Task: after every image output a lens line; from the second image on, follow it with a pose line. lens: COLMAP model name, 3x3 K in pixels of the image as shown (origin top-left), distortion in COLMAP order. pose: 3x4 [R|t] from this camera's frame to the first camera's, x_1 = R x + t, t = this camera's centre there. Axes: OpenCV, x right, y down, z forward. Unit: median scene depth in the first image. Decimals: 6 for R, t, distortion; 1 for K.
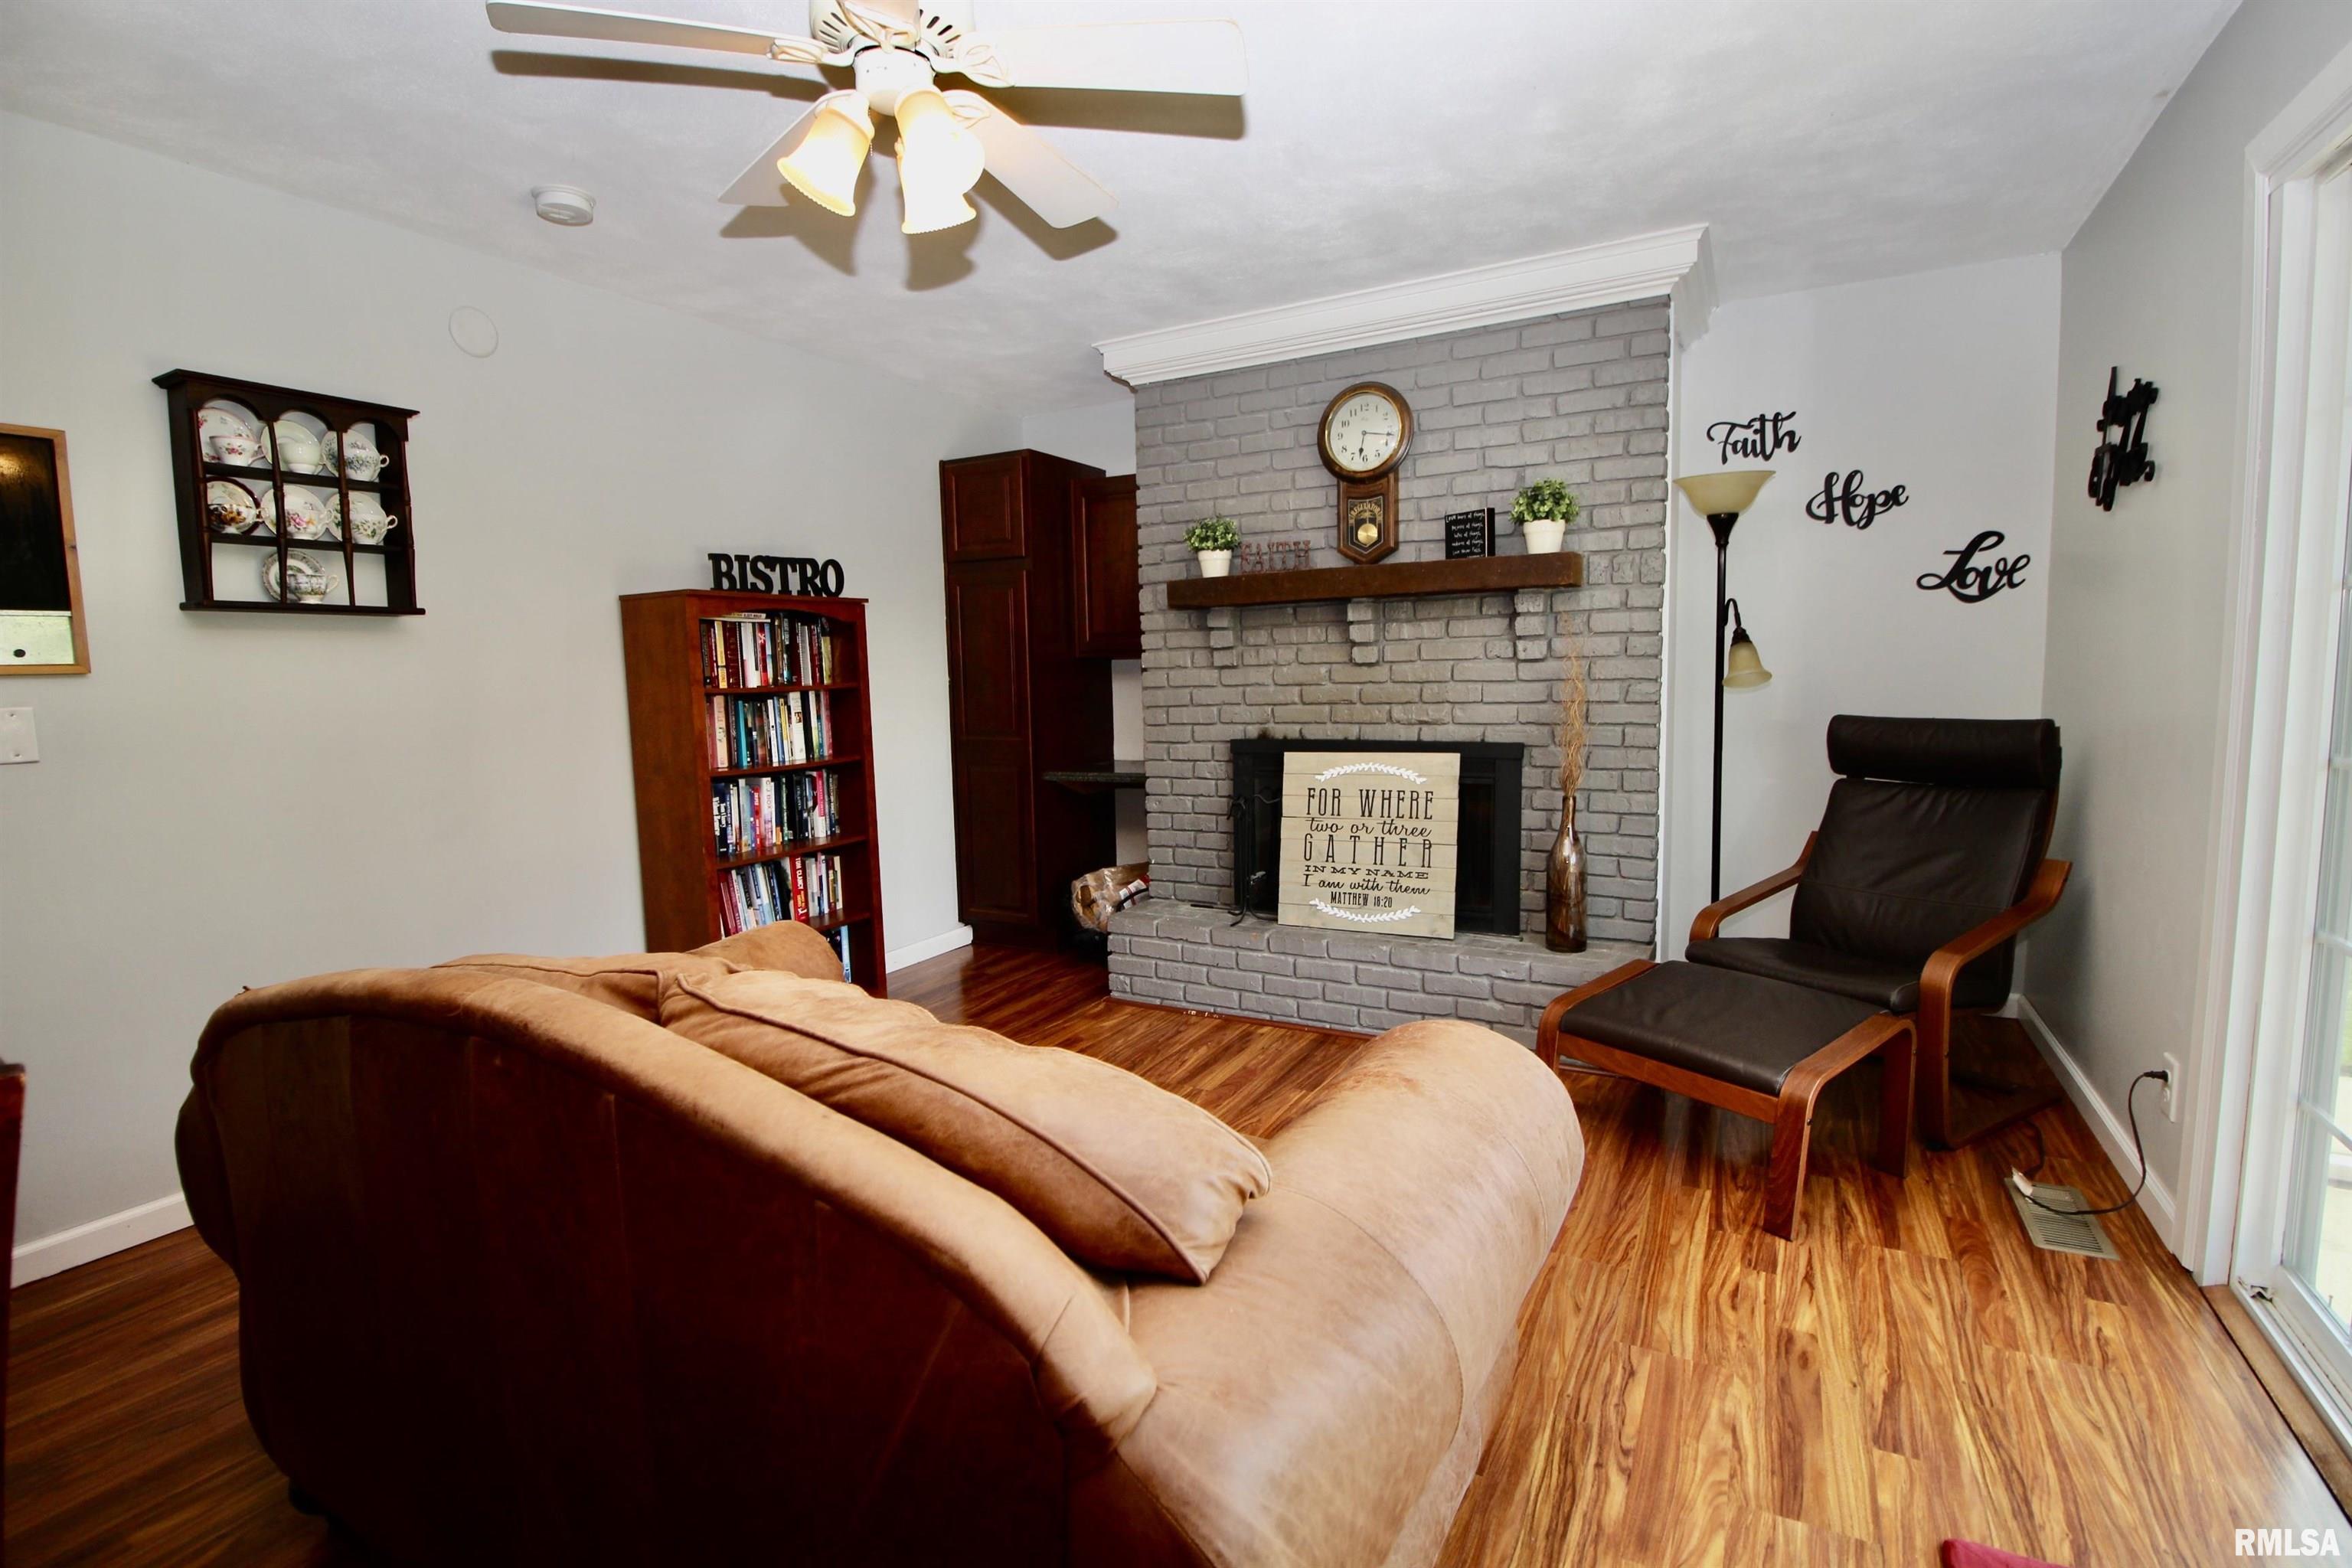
lens RADIAL K [[1097.0, 0, 1146.9], [0, 1097.0, 782.7], [0, 0, 1]] dist [0.001355, -0.015508]
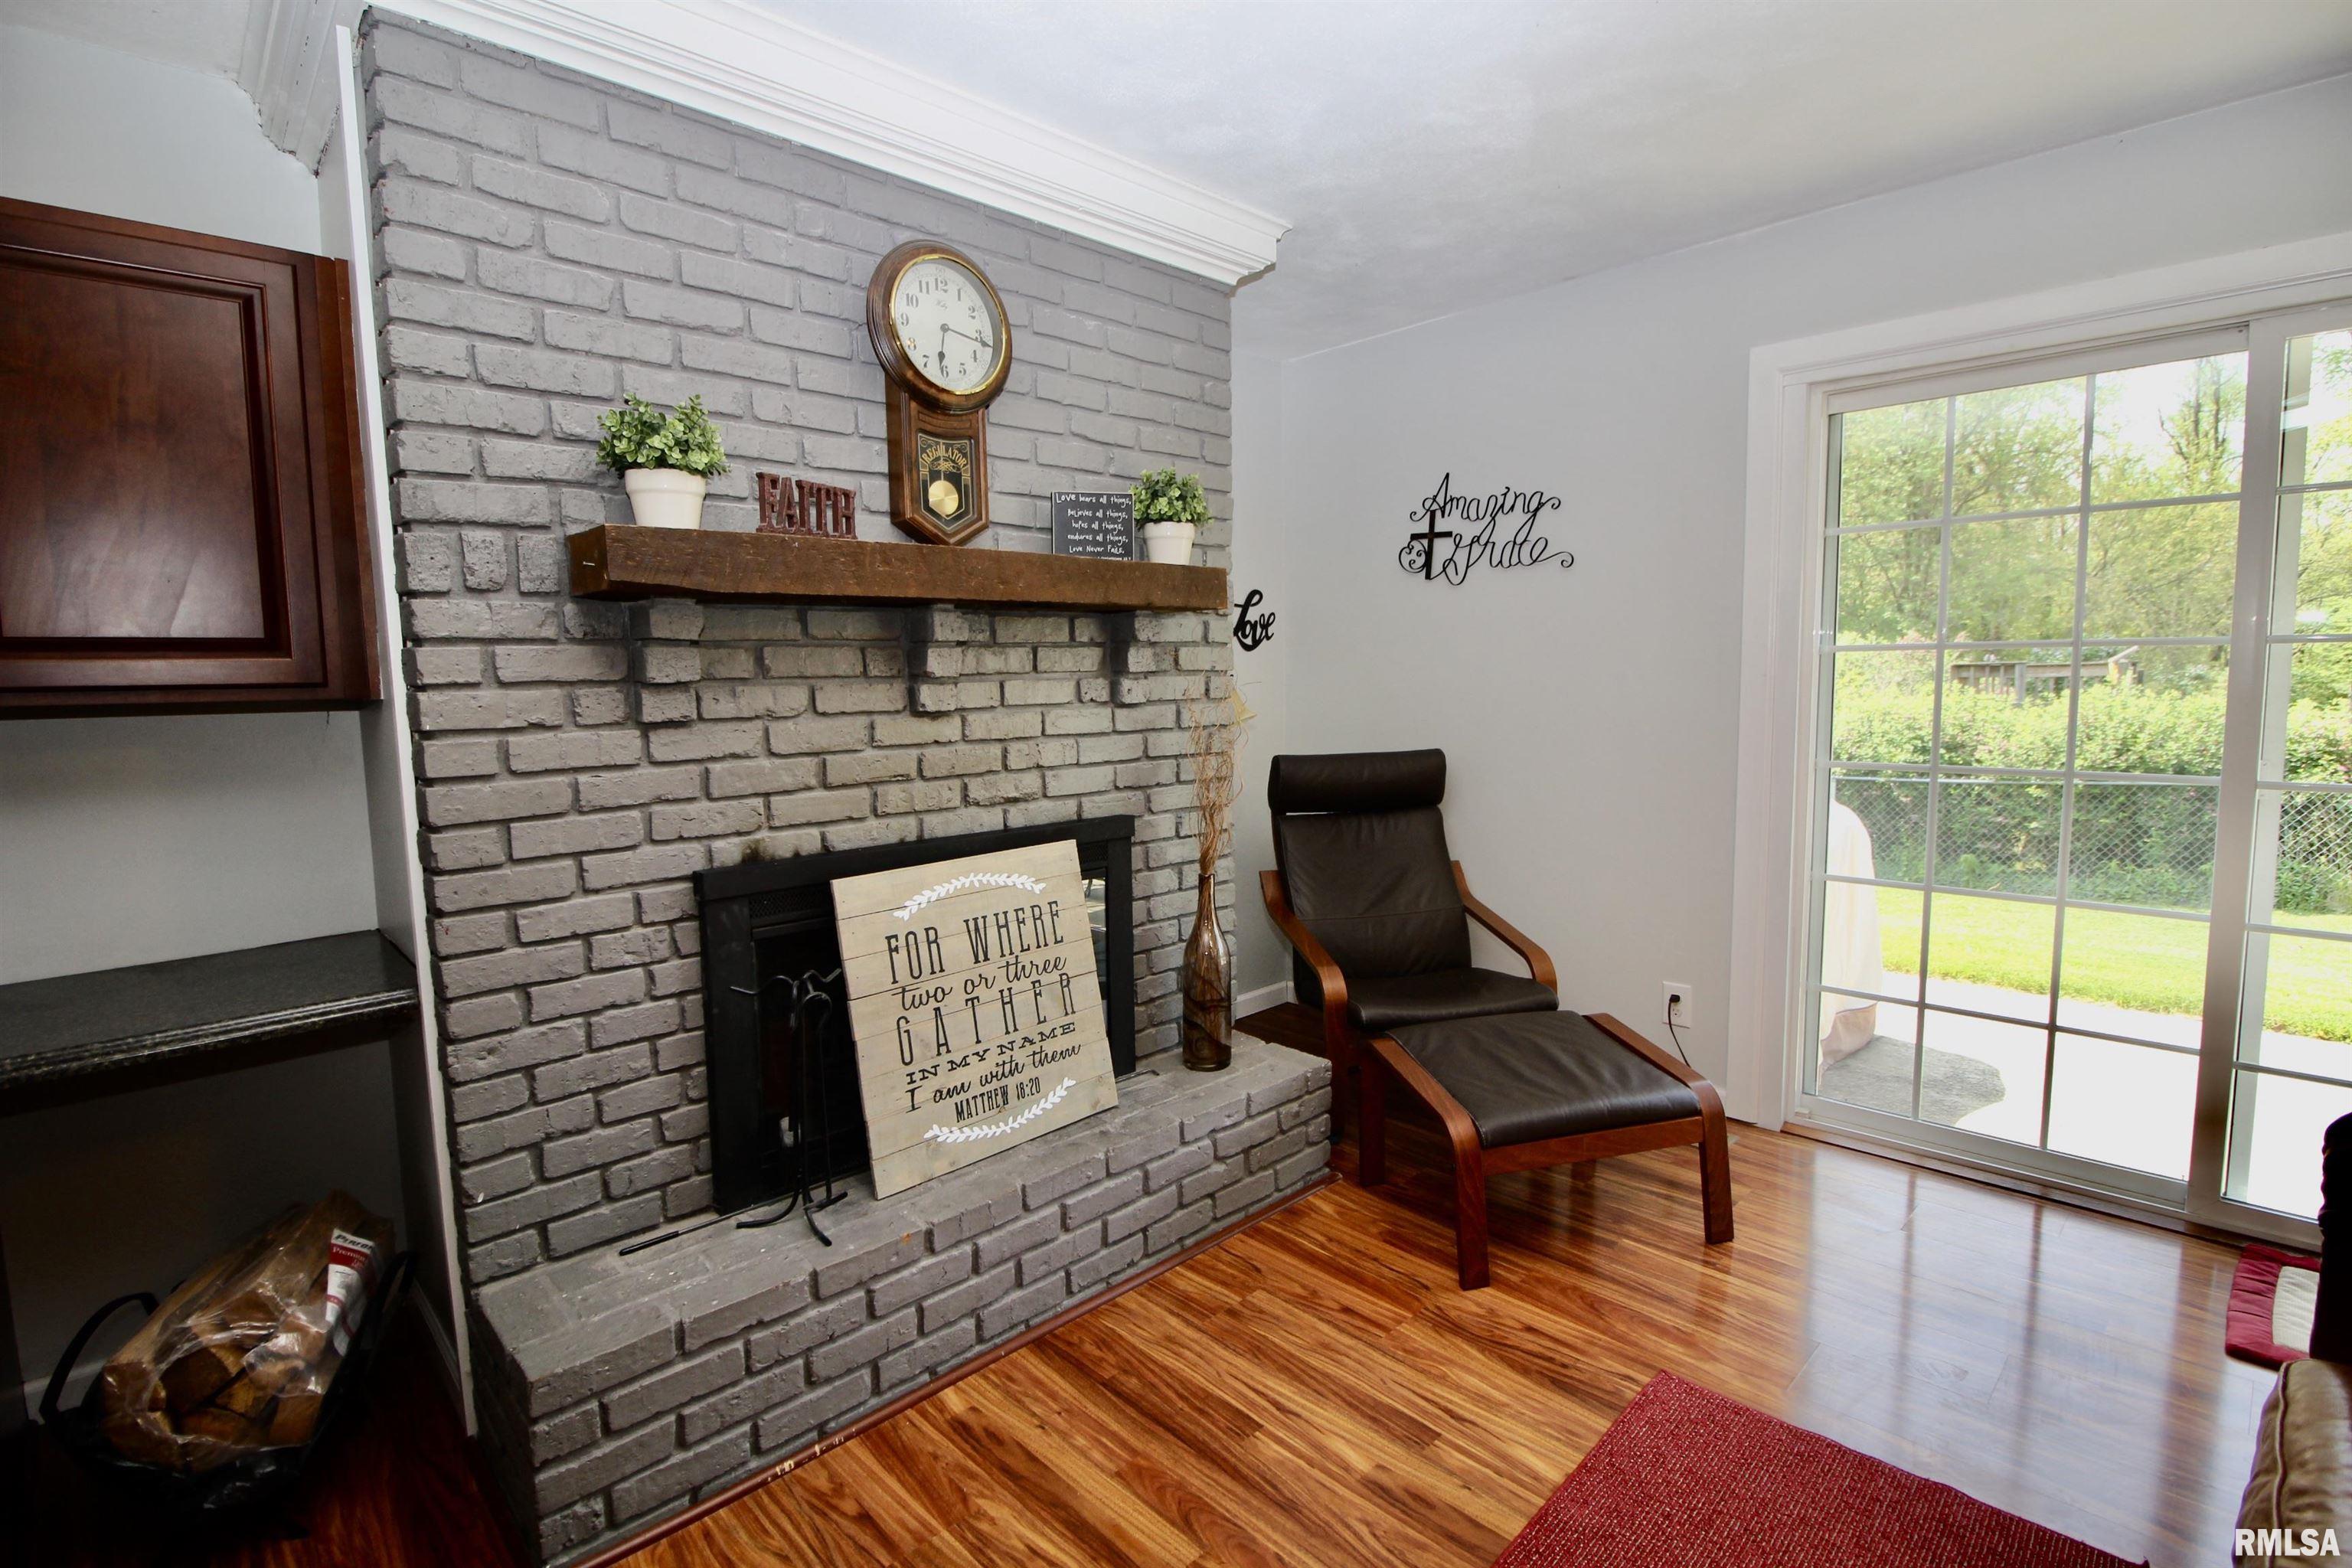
lens RADIAL K [[1097.0, 0, 1146.9], [0, 1097.0, 782.7], [0, 0, 1]] dist [0.001355, -0.015508]
pose [[0.298414, -0.073977, 0.951565, -0.348966], [0.113163, 0.992702, 0.041687, -0.083781], [-0.947704, 0.095242, 0.304608, 0.722667]]
